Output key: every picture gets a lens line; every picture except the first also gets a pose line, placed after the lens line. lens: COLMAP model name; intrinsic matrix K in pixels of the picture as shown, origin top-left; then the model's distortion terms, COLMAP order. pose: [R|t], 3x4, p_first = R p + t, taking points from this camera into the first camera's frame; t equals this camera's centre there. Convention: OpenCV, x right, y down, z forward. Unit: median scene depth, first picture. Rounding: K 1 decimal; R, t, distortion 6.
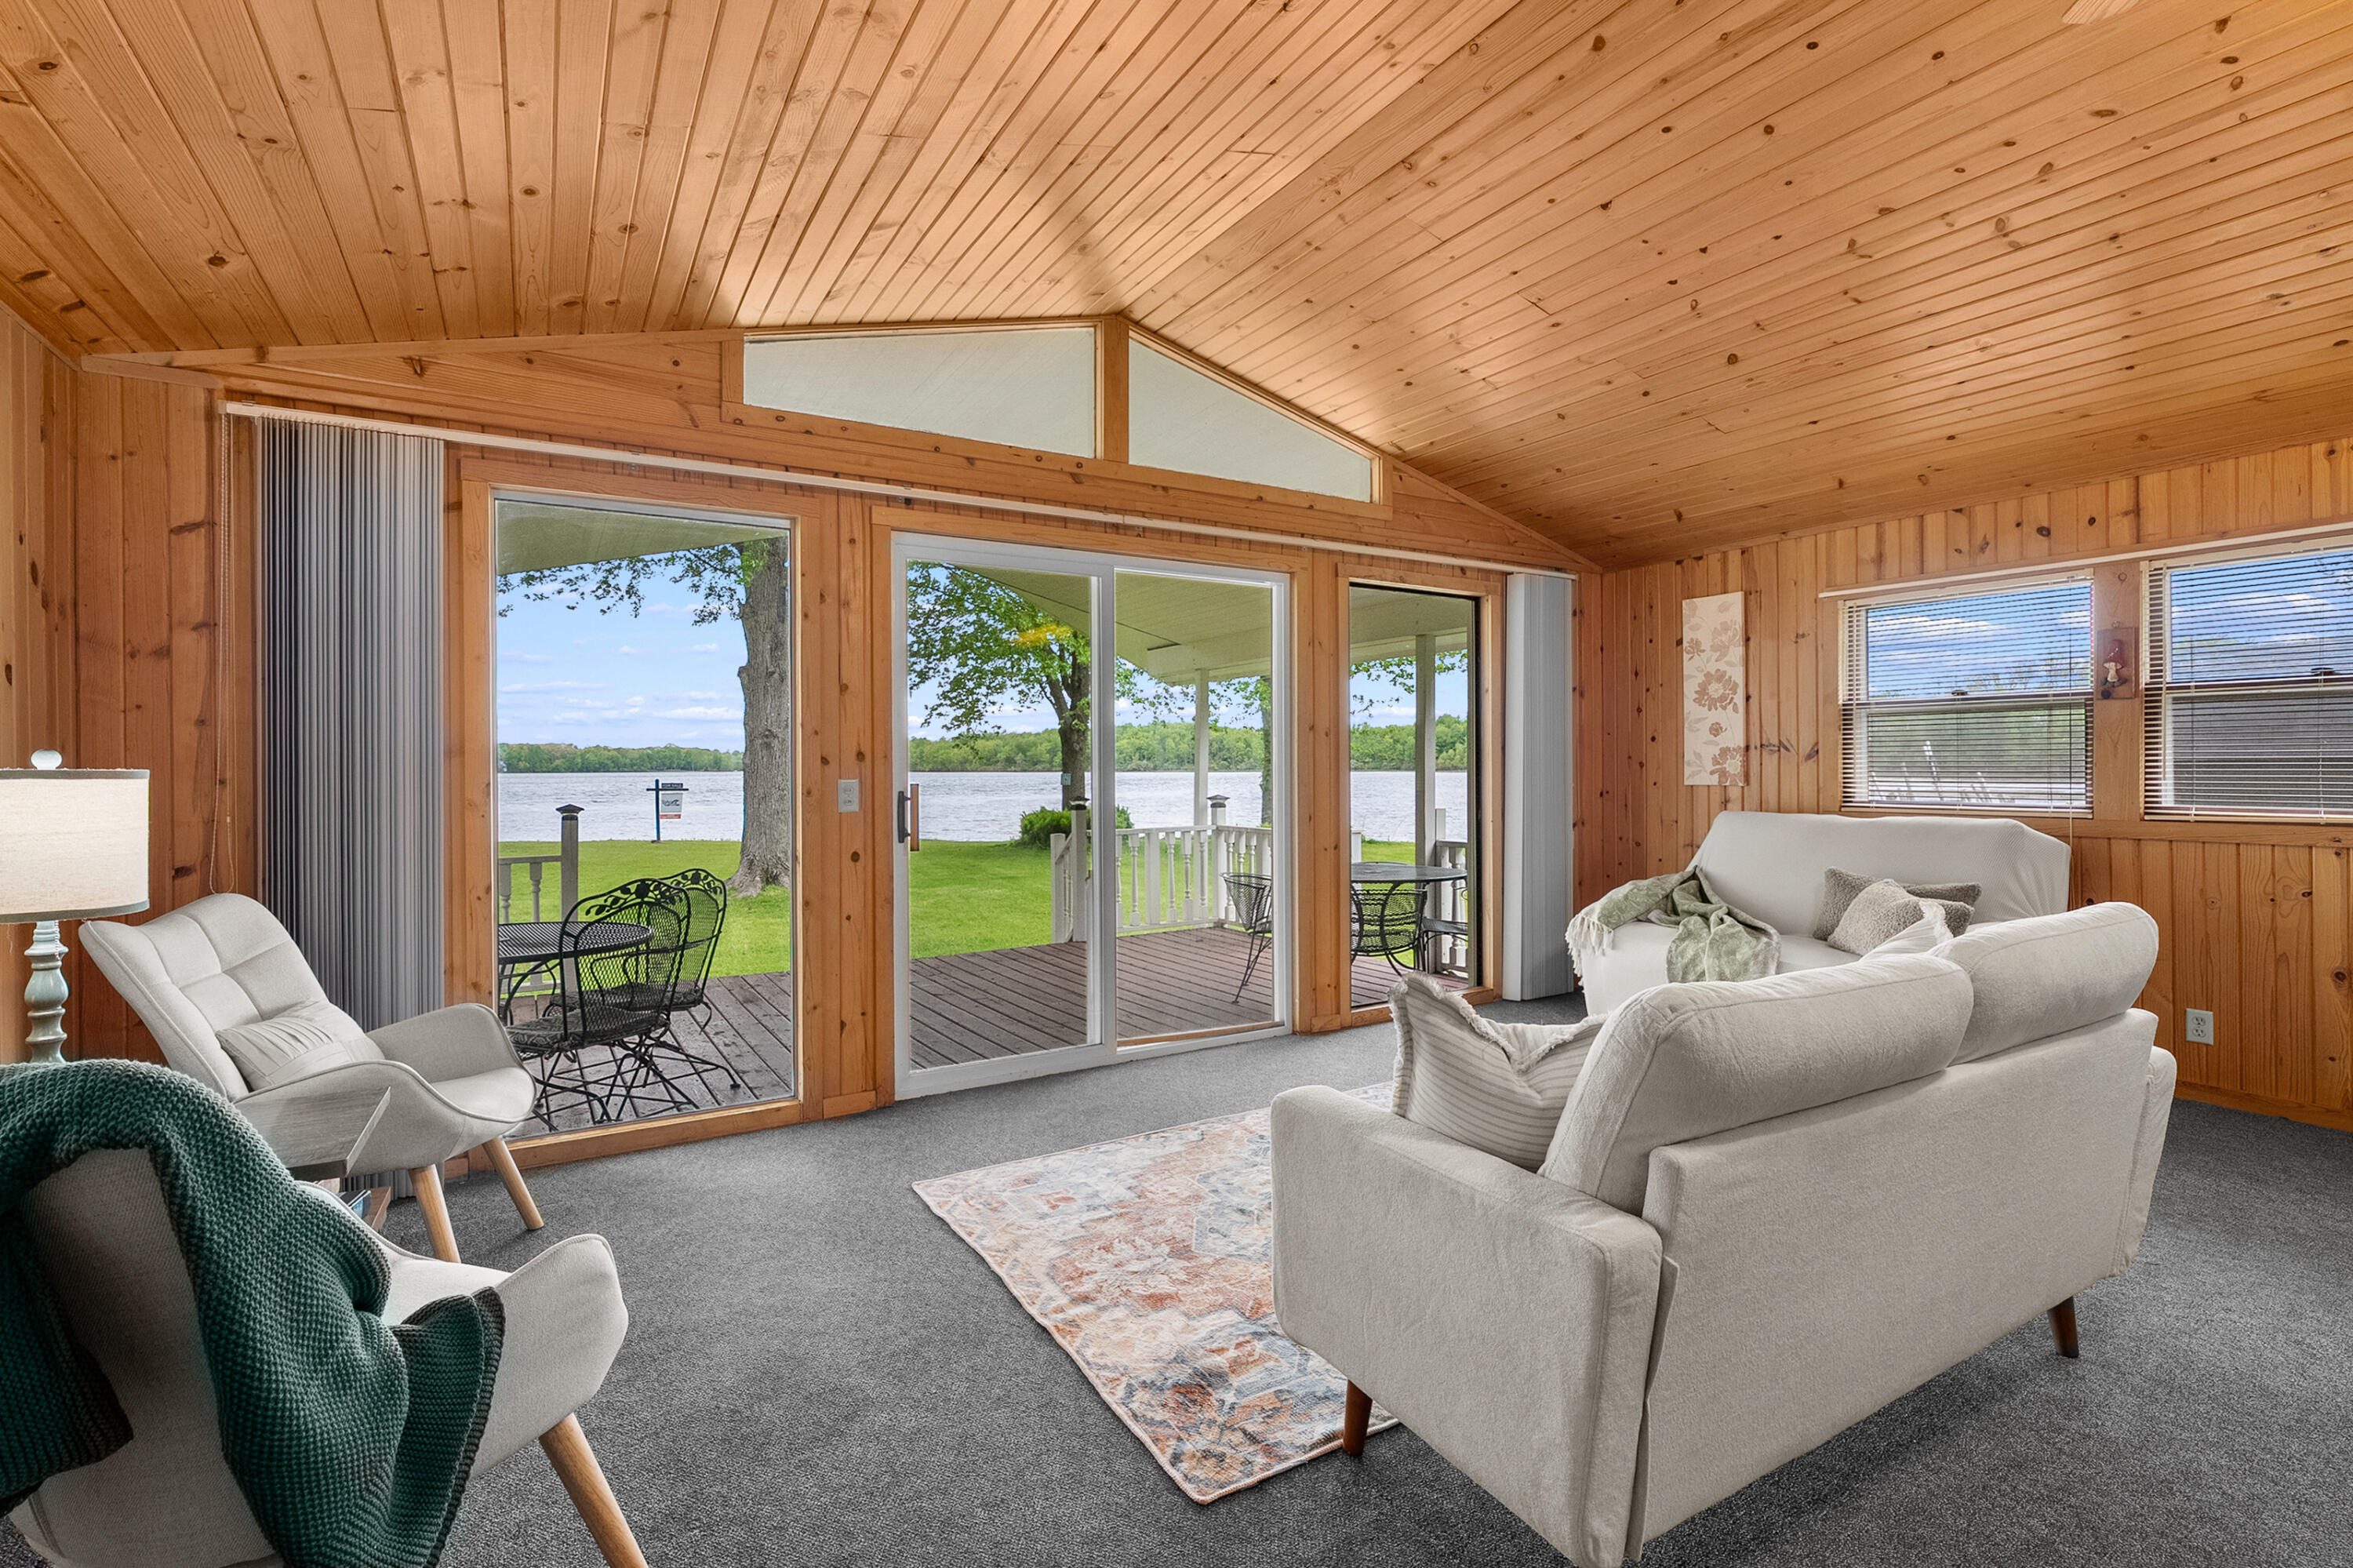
lens RADIAL K [[1065.9, 0, 1174.2], [0, 1065.9, 765.4], [0, 0, 1]] dist [-0.002439, -0.000048]
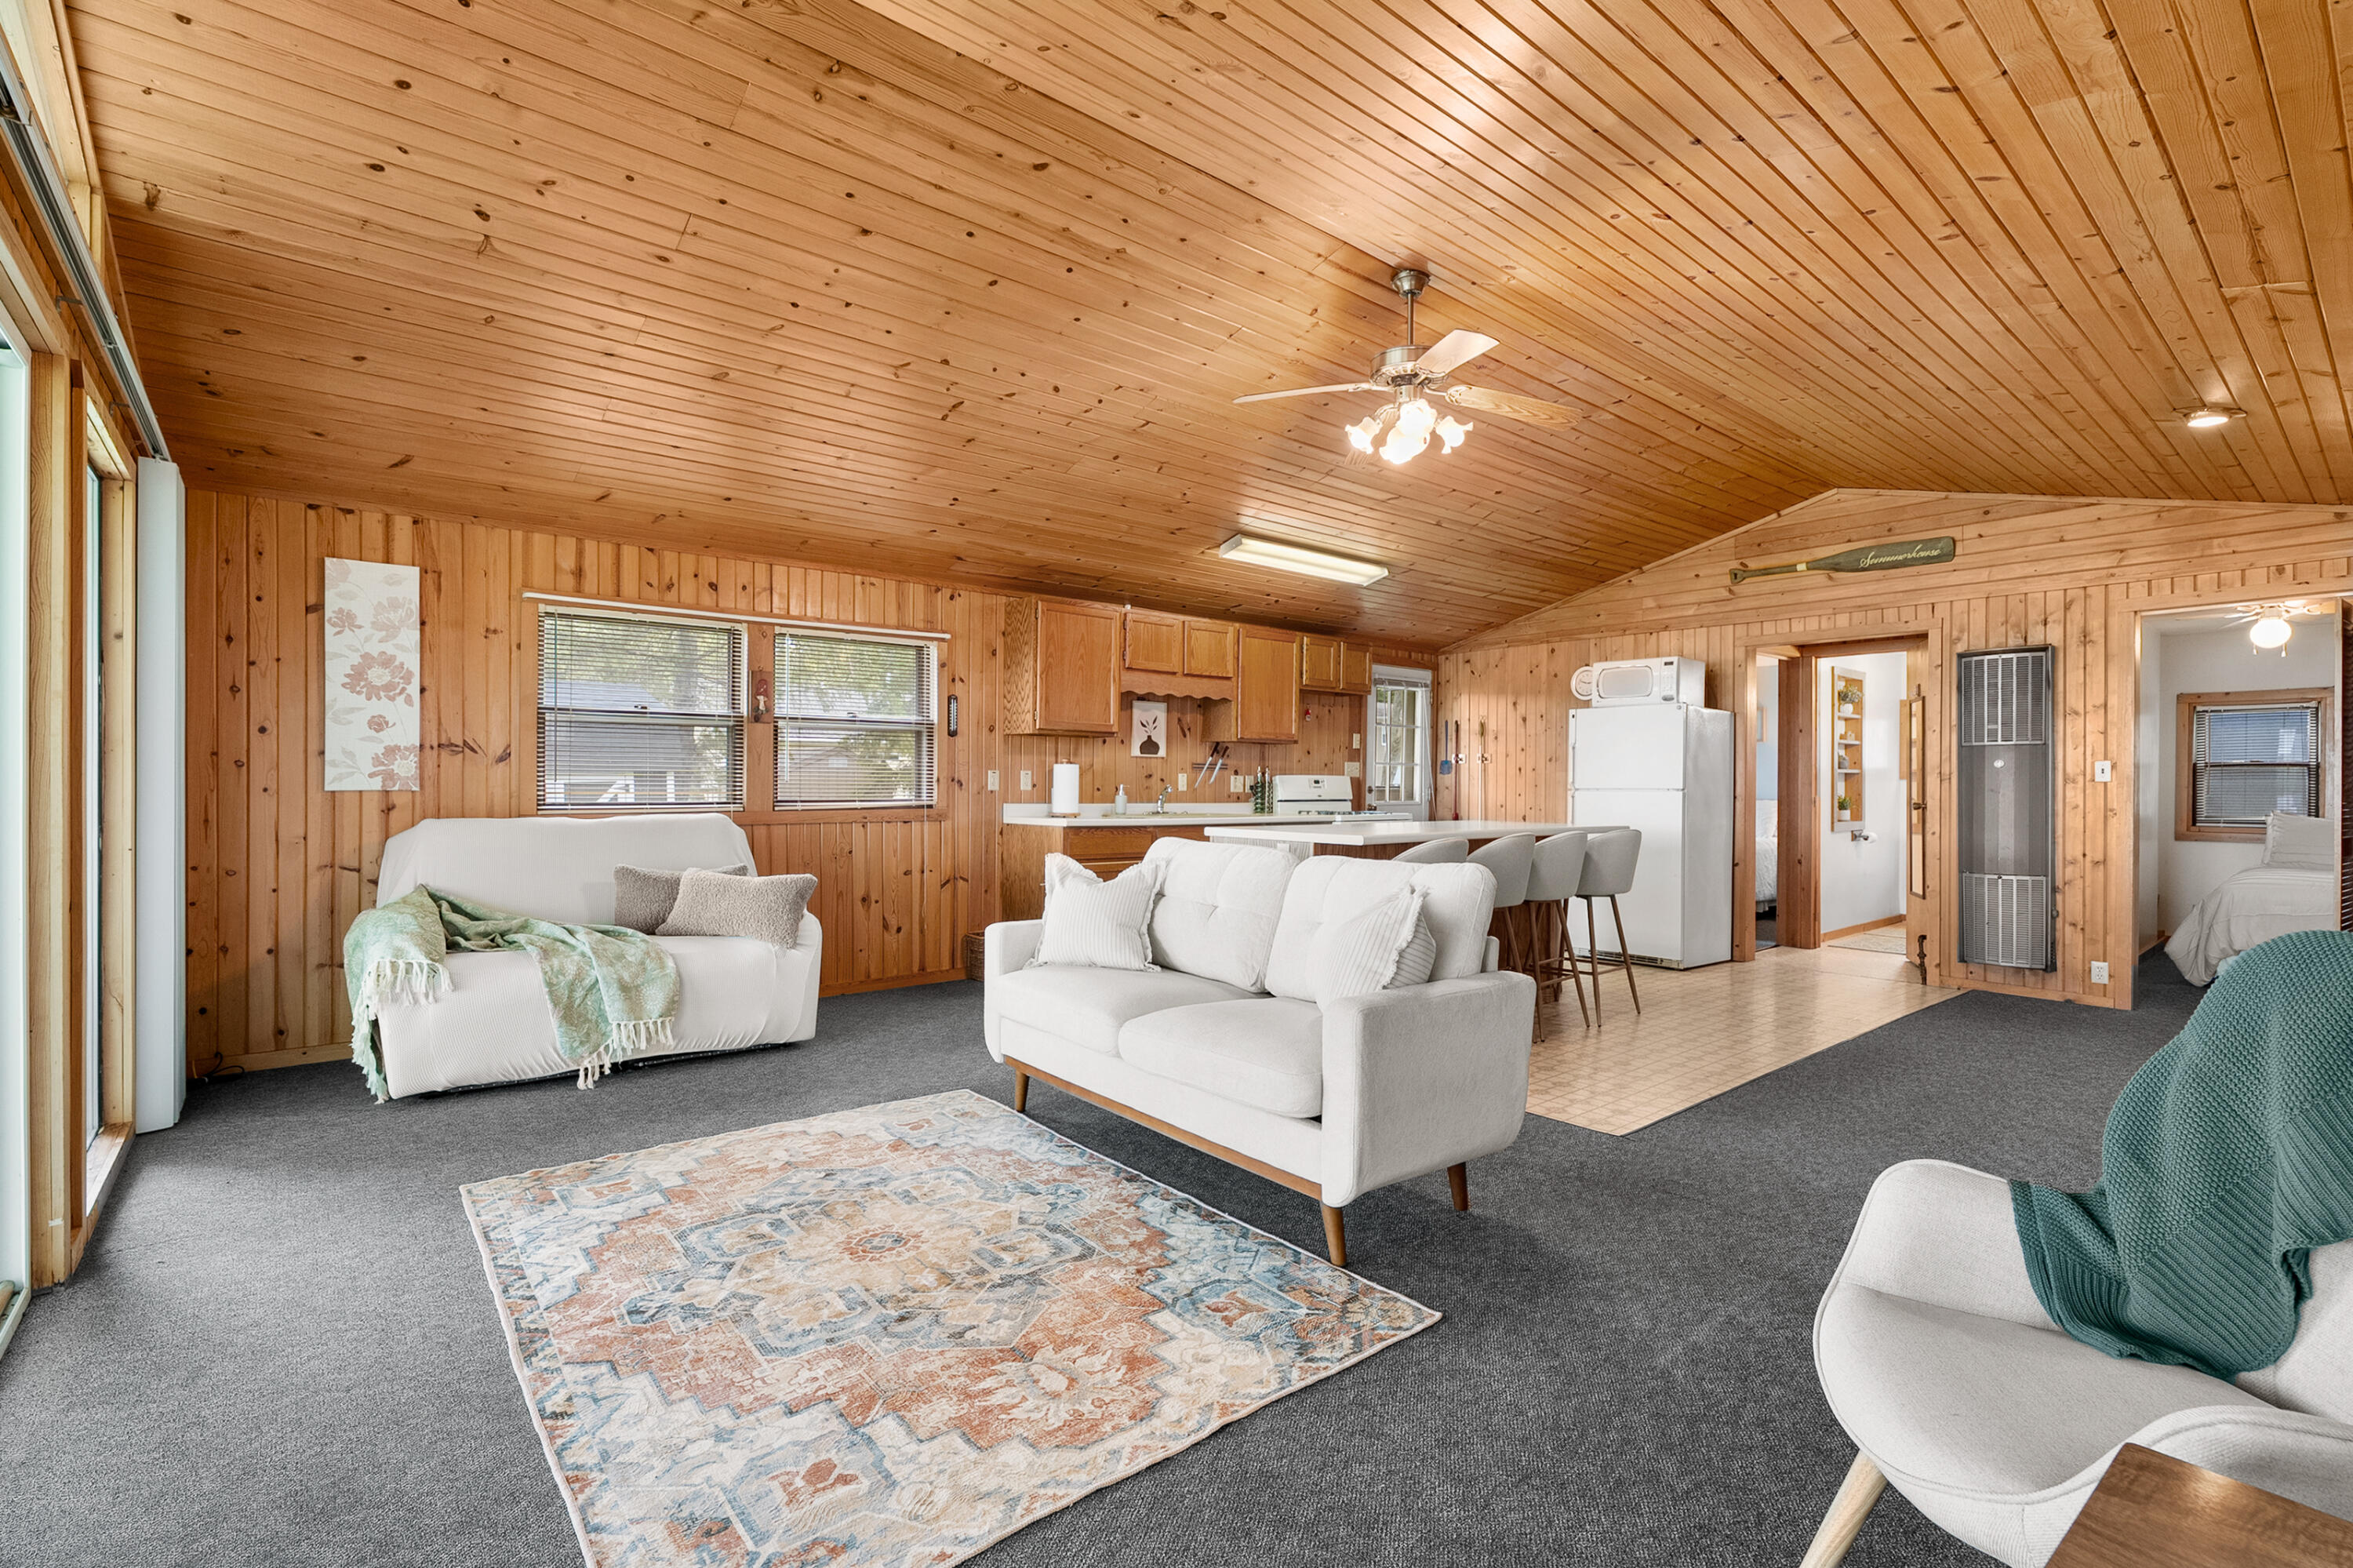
lens RADIAL K [[1057.4, 0, 1173.7], [0, 1057.4, 783.8], [0, 0, 1]] dist [-0.003274, 0.000172]
pose [[-0.149441, 0.006064, 0.988752, -0.452179], [-0.002074, 0.999977, -0.006447, 0.019908], [-0.988768, -0.003014, -0.149425, 0.570180]]
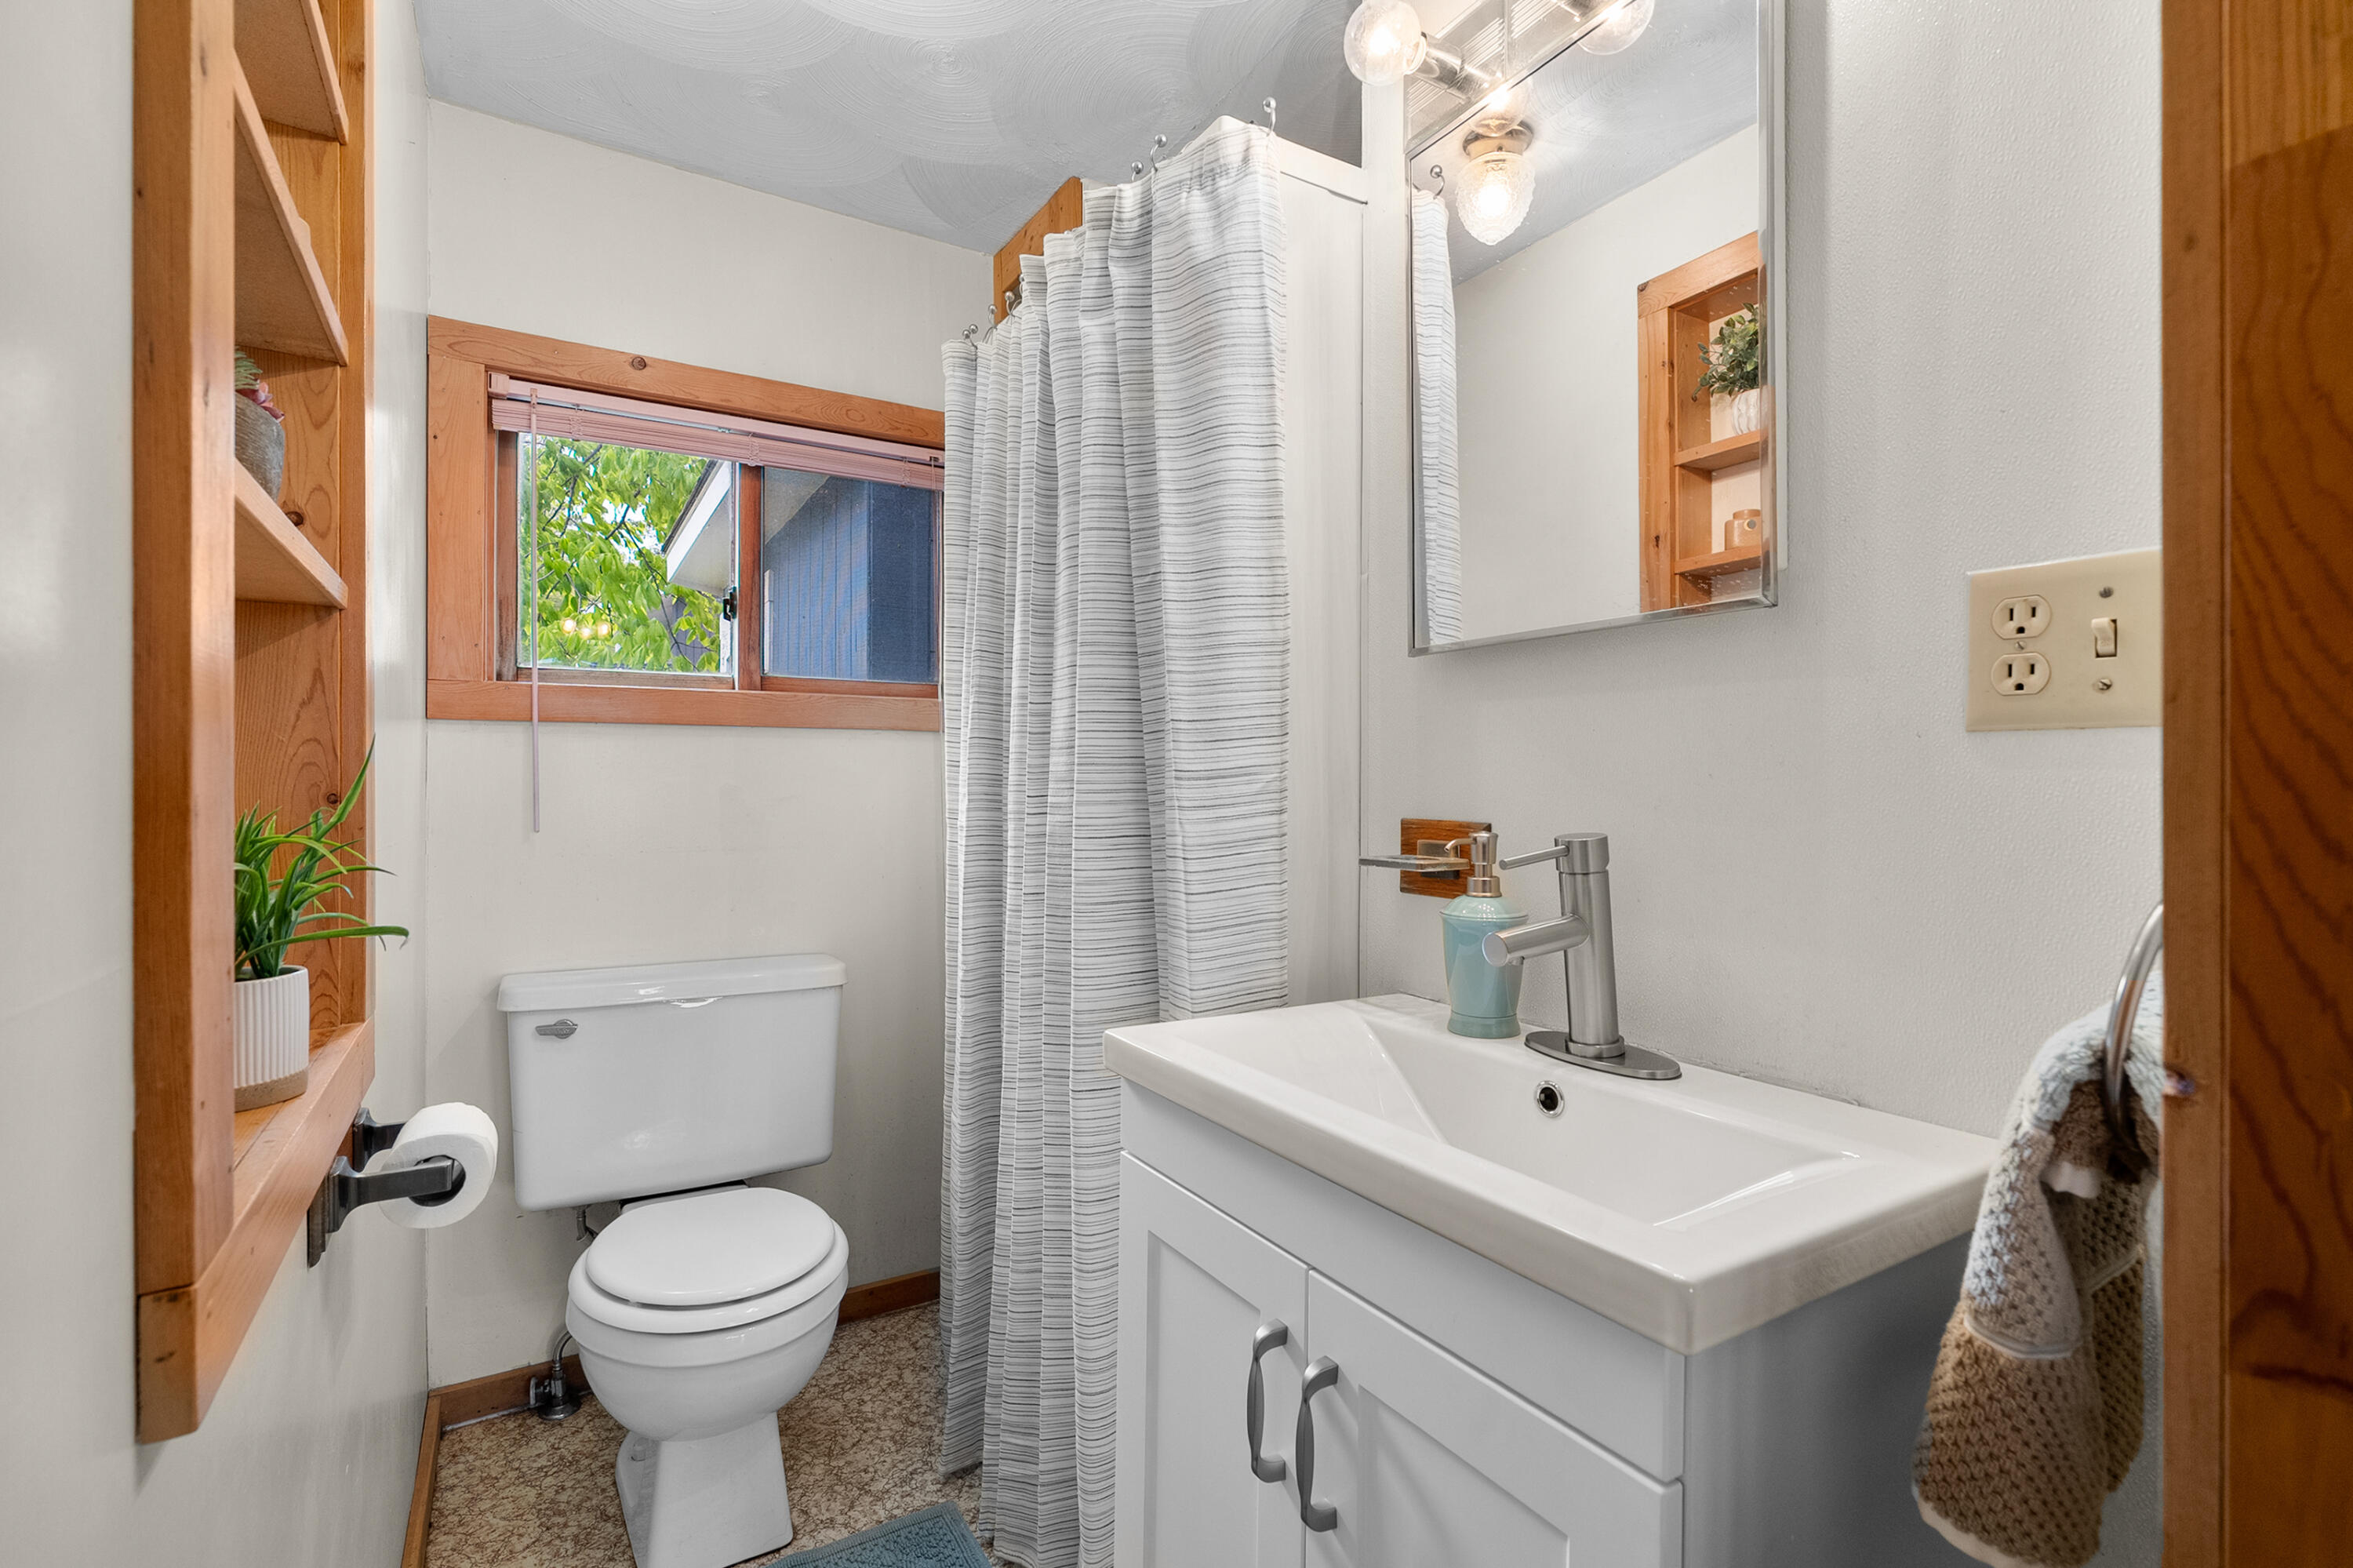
lens RADIAL K [[1073.8, 0, 1175.3], [0, 1073.8, 779.5], [0, 0, 1]] dist [-0.002146, 0.000409]
pose [[-0.999981, 0.005788, -0.002177, 1.003054], [0.005791, 0.999982, -0.001414, 0.022035], [0.002169, -0.001426, -0.999997, -0.652179]]
